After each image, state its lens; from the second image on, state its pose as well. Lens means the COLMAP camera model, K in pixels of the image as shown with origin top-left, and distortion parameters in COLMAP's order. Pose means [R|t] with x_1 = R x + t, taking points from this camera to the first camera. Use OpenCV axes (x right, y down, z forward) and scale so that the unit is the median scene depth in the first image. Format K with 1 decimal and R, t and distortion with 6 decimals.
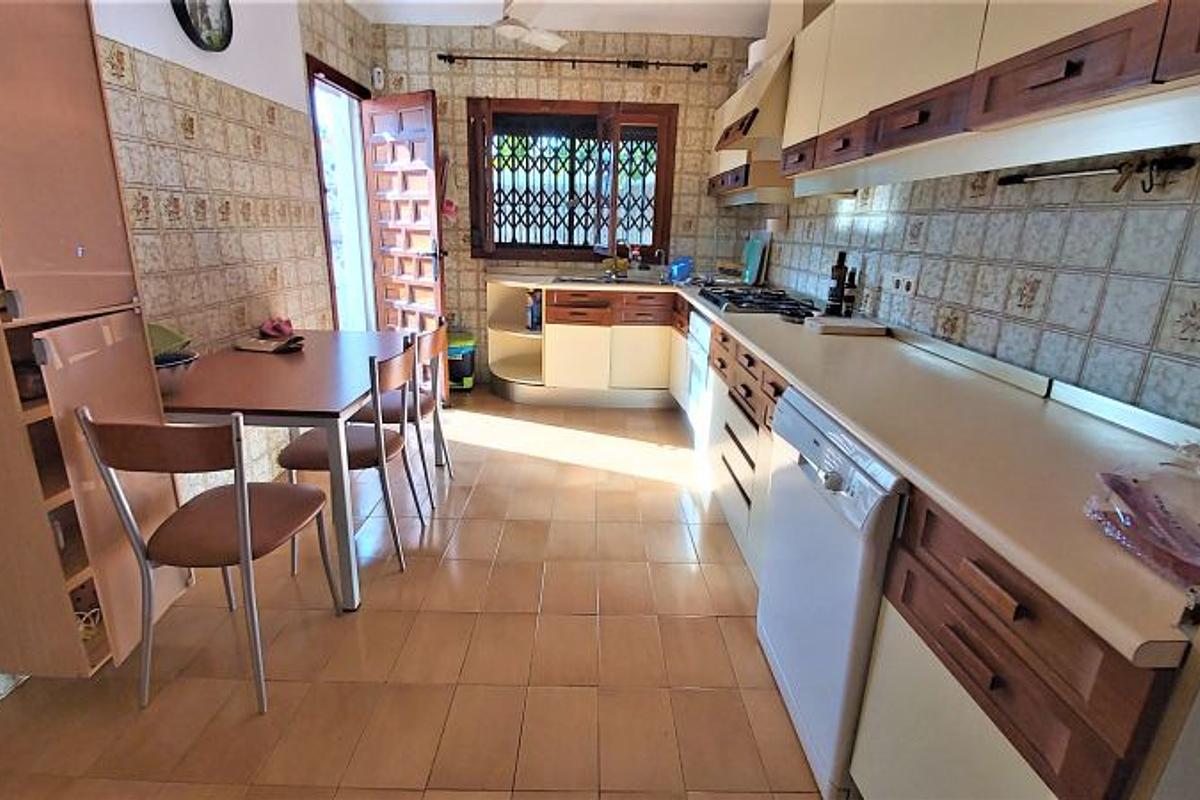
lens RADIAL K [[569.8, 0, 601.9], [0, 569.8, 392.9], [0, 0, 1]] dist [0.000156, -0.000853]
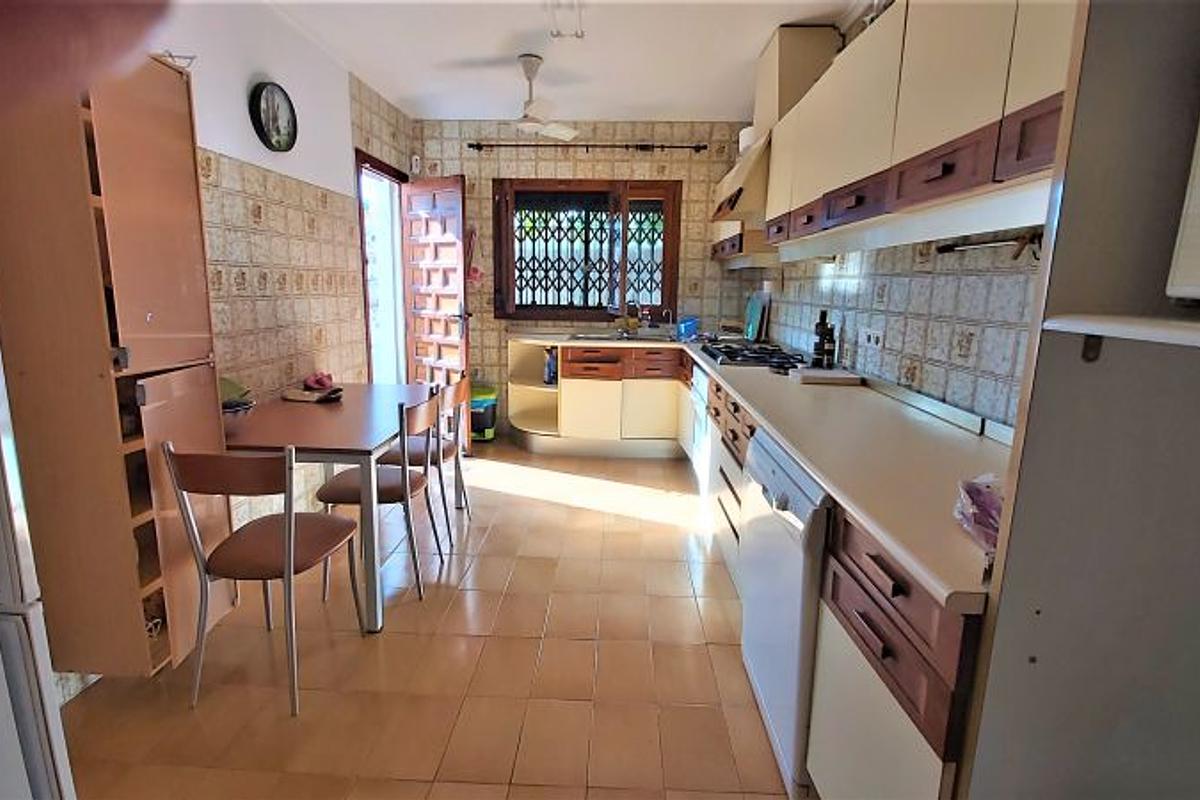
lens RADIAL K [[569.8, 0, 601.9], [0, 569.8, 392.9], [0, 0, 1]] dist [0.000156, -0.000853]
pose [[0.998975, -0.003338, -0.045144, 0.037764], [-0.001217, 0.994936, -0.100502, 0.020741], [0.045251, 0.100454, 0.993912, -0.090272]]
